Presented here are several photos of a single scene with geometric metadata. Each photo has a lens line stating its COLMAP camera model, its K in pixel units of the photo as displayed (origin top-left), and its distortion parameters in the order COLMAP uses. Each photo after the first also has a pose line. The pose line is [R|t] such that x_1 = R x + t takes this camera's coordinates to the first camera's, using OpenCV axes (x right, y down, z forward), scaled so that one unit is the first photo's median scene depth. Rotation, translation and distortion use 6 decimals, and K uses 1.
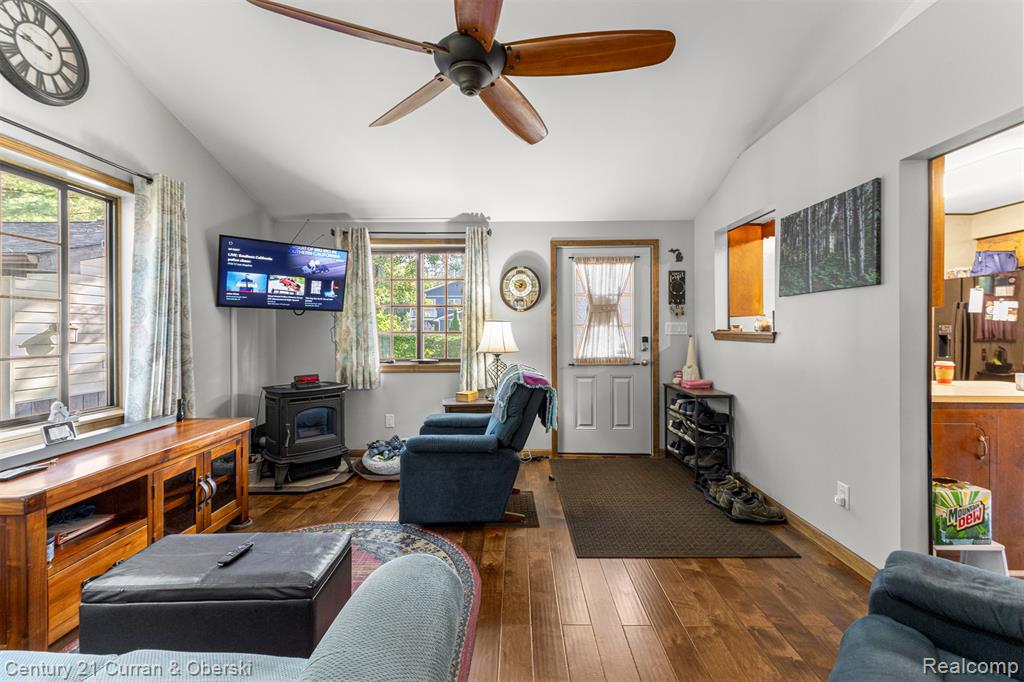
lens RADIAL K [[442.7, 0, 509.3], [0, 442.7, 332.5], [0, 0, 1]] dist [0.006234, -0.001983]
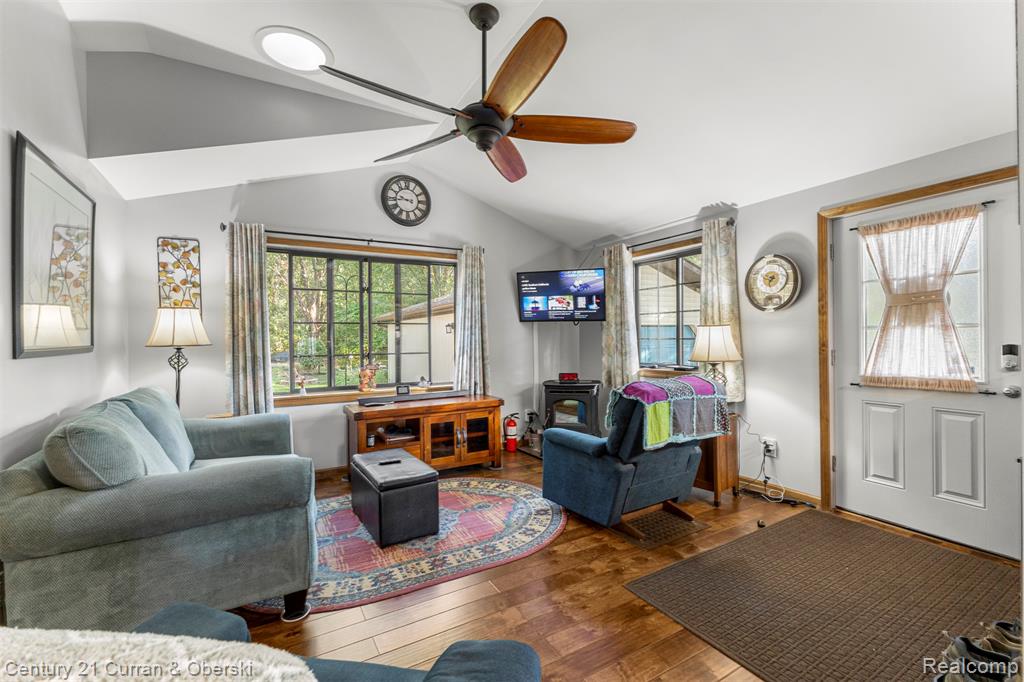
lens RADIAL K [[442.7, 0, 514.1], [0, 442.7, 339.8], [0, 0, 1]] dist [0.006234, -0.001983]
pose [[0.511859, -0.001665, -0.859068, 0.532564], [0.007591, 0.999968, 0.002585, -0.002947], [0.859036, -0.007844, 0.511855, 0.220263]]
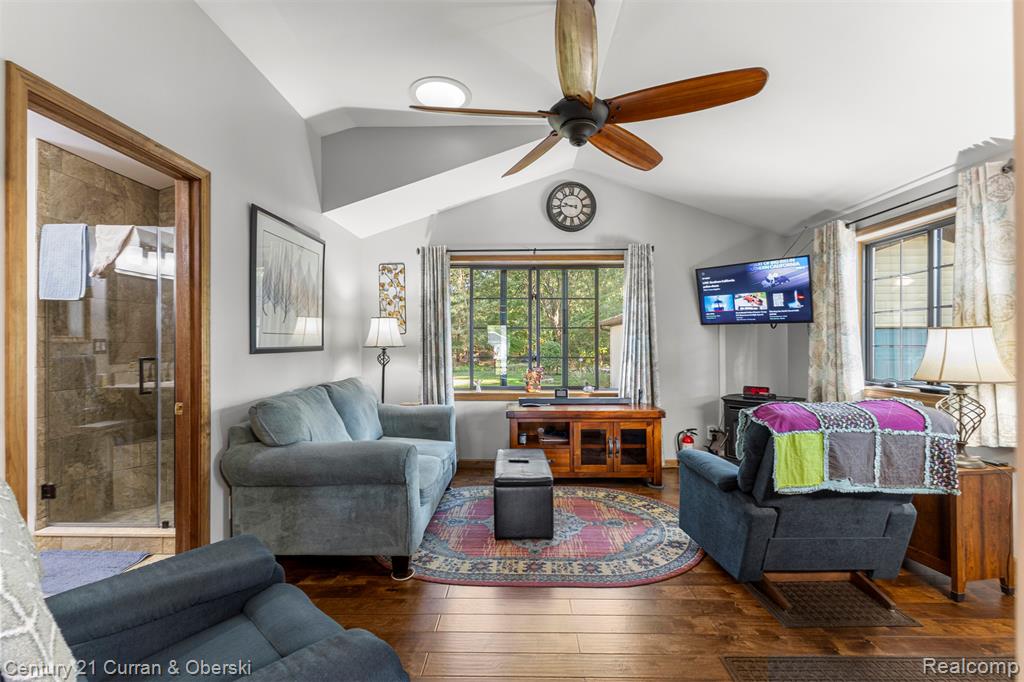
lens RADIAL K [[442.7, 0, 511.5], [0, 442.7, 343.2], [0, 0, 1]] dist [0.006234, -0.001983]
pose [[-0.006567, -0.000109, -0.999978, 0.568995], [-0.002690, 0.999996, -0.000091, -0.003798], [0.999975, 0.002690, -0.006568, 0.426420]]
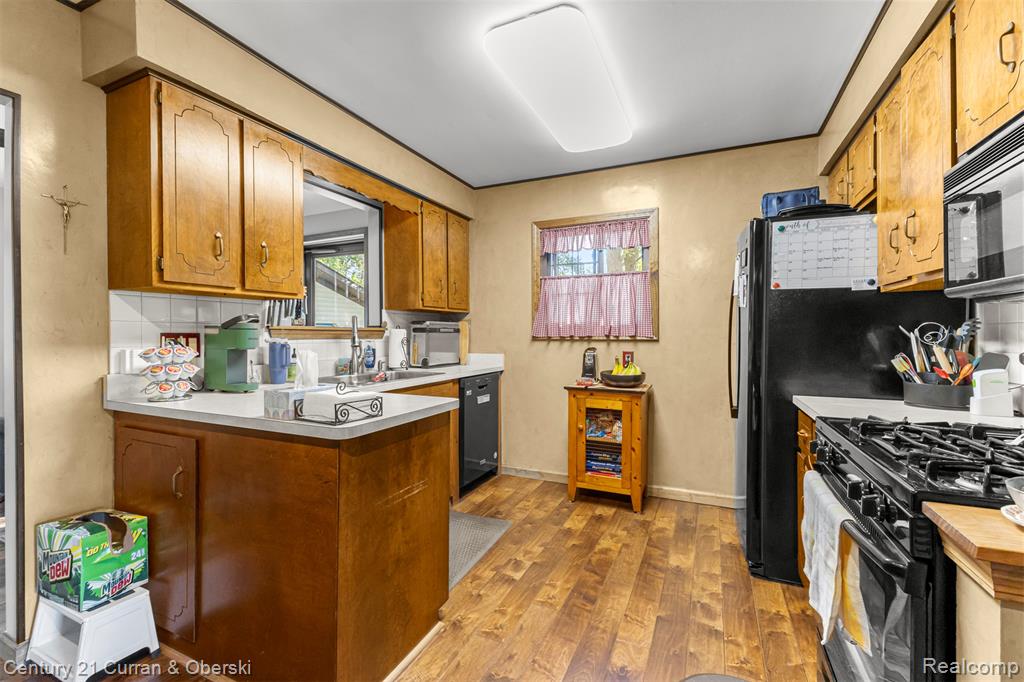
lens RADIAL K [[442.7, 0, 517.1], [0, 442.7, 336.2], [0, 0, 1]] dist [0.006234, -0.001983]
pose [[0.917532, -0.003533, -0.397646, 1.096120], [0.001652, 0.999986, -0.005073, 0.021812], [0.397659, 0.003997, 0.917525, 0.341053]]
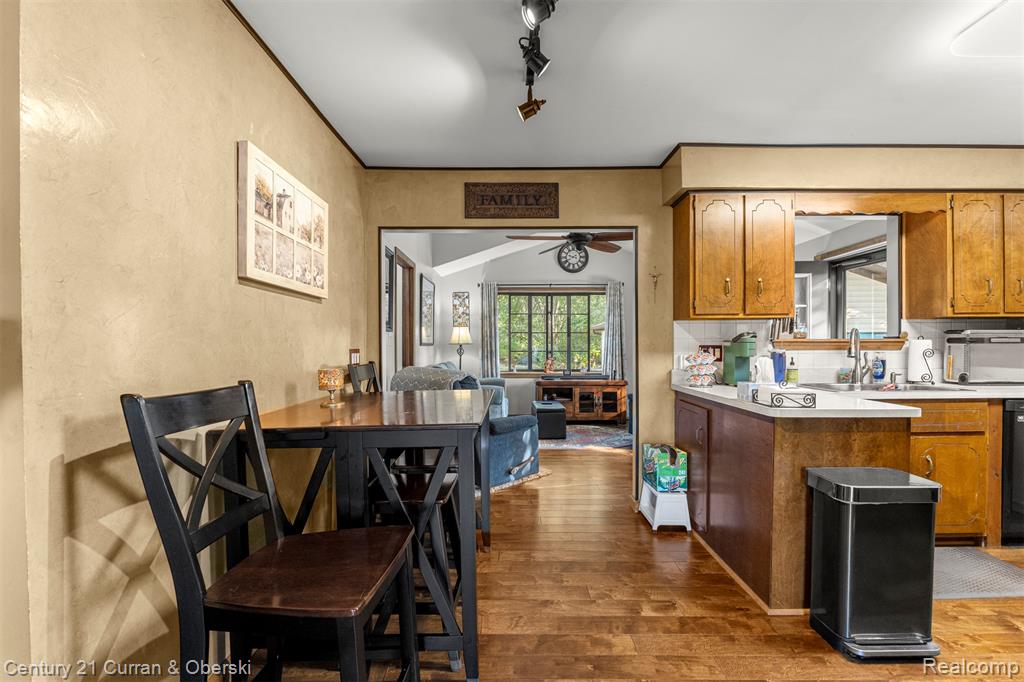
lens RADIAL K [[458.2, 0, 508.1], [0, 458.2, 351.9], [0, 0, 1]] dist [-0.009565, 0.000335]
pose [[0.002820, 0.008752, -0.999958, 1.358064], [-0.004382, 0.999952, 0.008739, 0.021364], [0.999986, 0.004357, 0.002859, 0.293610]]
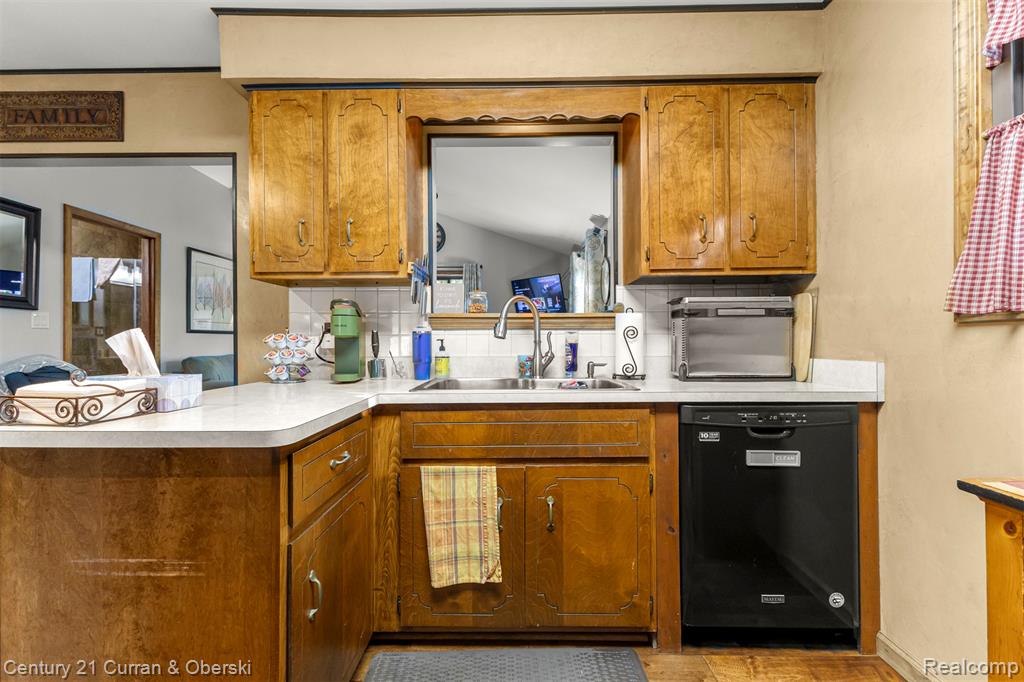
lens RADIAL K [[442.7, 0, 507.9], [0, 442.7, 343.1], [0, 0, 1]] dist [0.006234, -0.001983]
pose [[-0.005510, -0.003611, -0.999978, 1.081011], [-0.004502, 0.999983, -0.003586, 0.042091], [0.999975, 0.004482, -0.005527, 0.893387]]
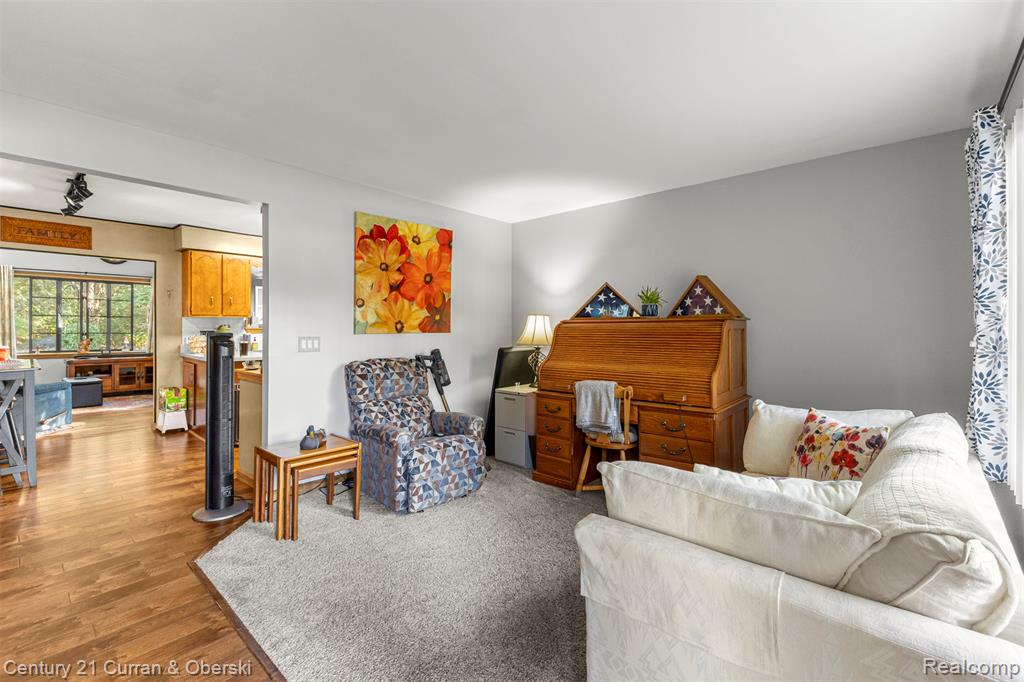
lens RADIAL K [[442.7, 0, 514.8], [0, 442.7, 327.1], [0, 0, 1]] dist [0.006234, -0.001983]
pose [[0.758261, 0.002728, -0.651946, 2.279797], [-0.007916, 0.999956, -0.005023, 0.001190], [0.651903, 0.008969, 0.758249, 0.212243]]
